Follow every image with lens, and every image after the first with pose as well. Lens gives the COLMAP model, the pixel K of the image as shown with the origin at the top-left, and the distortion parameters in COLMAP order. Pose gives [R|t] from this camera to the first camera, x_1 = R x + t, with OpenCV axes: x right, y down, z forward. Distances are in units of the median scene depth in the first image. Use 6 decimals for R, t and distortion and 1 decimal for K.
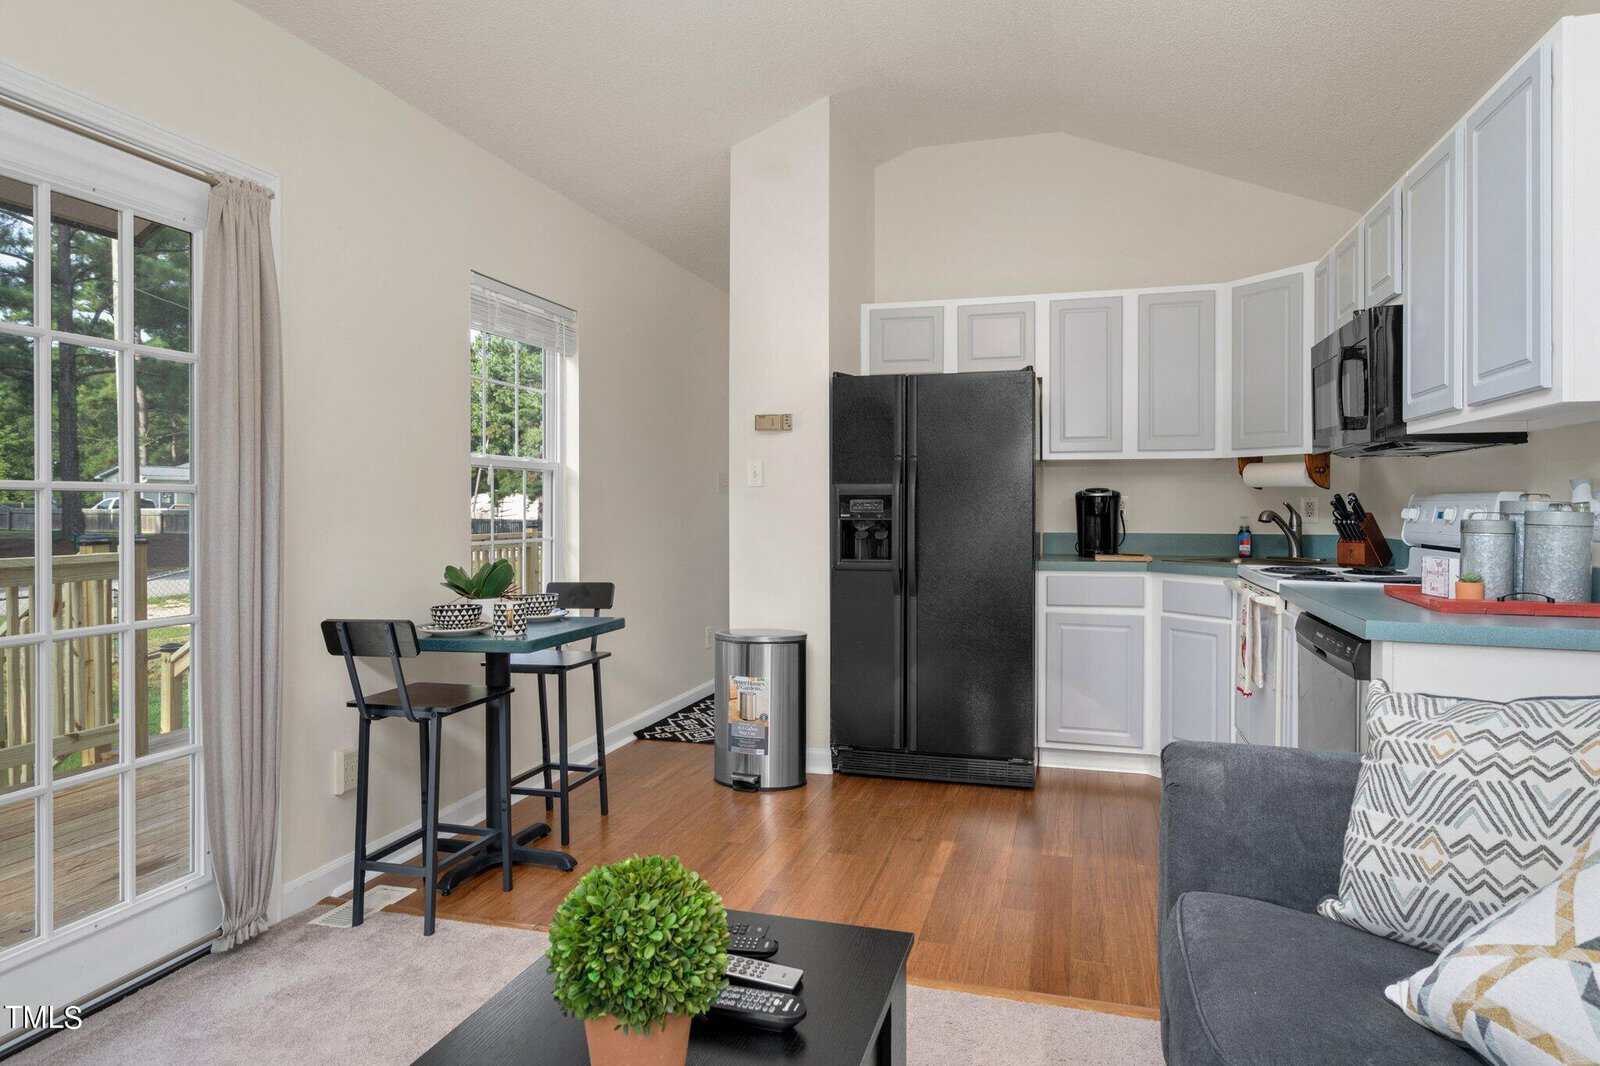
lens RADIAL K [[945.3, 0, 801.9], [0, 945.3, 511.6], [0, 0, 1]] dist [-0.000751, -0.000515]
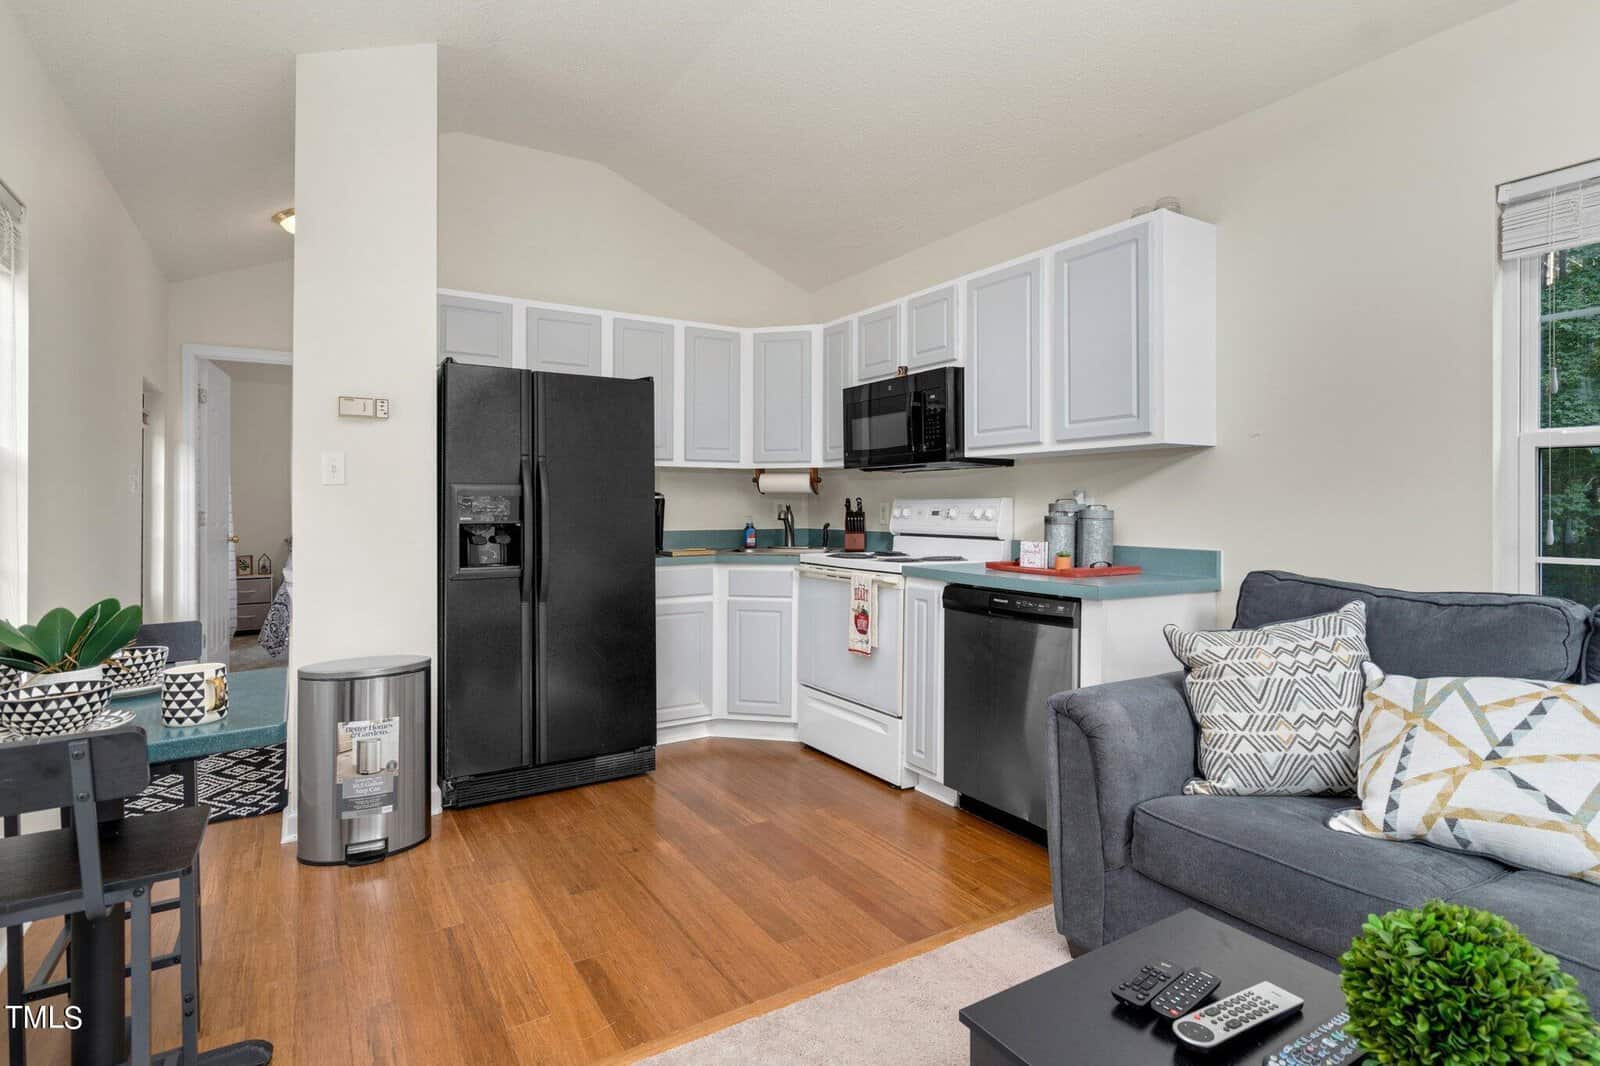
lens RADIAL K [[795.5, 0, 799.6], [0, 795.5, 505.5], [0, 0, 1]] dist [0.000500, 0.000271]
pose [[0.668156, -0.000325, 0.744022, -0.334006], [0.006389, 0.999966, -0.005301, -0.002655], [-0.743994, 0.008296, 0.668135, 0.286779]]
